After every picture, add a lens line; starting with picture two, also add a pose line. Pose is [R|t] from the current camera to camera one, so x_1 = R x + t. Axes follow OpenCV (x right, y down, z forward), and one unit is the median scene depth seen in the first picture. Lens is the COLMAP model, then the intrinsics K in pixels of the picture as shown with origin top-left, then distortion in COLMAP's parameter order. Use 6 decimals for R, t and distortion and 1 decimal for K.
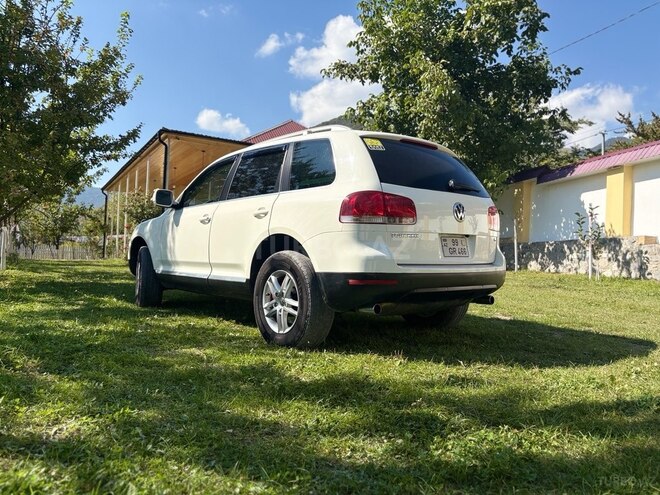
lens RADIAL K [[506.2, 0, 330.0], [0, 506.2, 247.5], [0, 0, 1]] dist [0.037317, -0.002835]
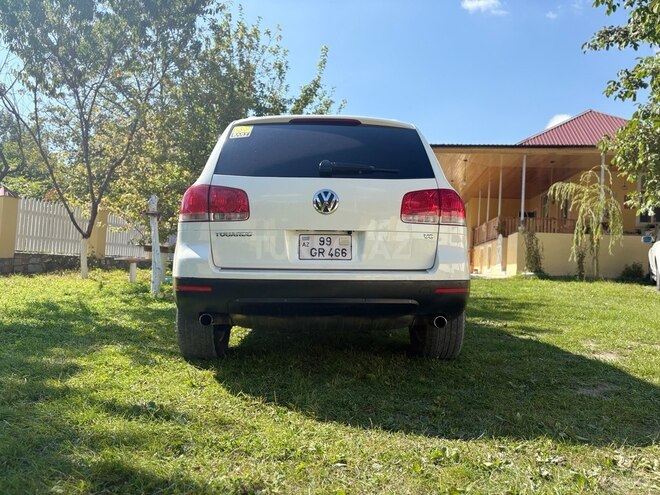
lens RADIAL K [[506.2, 0, 330.0], [0, 506.2, 247.5], [0, 0, 1]] dist [0.037317, -0.002835]
pose [[0.794615, -0.026793, -0.606522, 0.707806], [0.009997, 0.999468, -0.031053, 0.023372], [0.607031, 0.018612, 0.794460, 0.382826]]
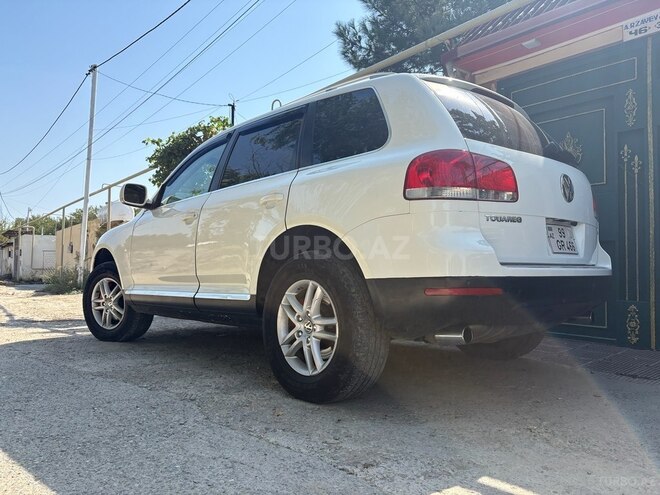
lens RADIAL K [[506.2, 0, 330.0], [0, 506.2, 247.5], [0, 0, 1]] dist [0.037317, -0.002835]
pose [[0.999068, -0.018110, 0.039179, -0.090587], [0.020069, 0.998538, -0.050197, 0.037160], [-0.038213, 0.050936, 0.997971, 0.317665]]
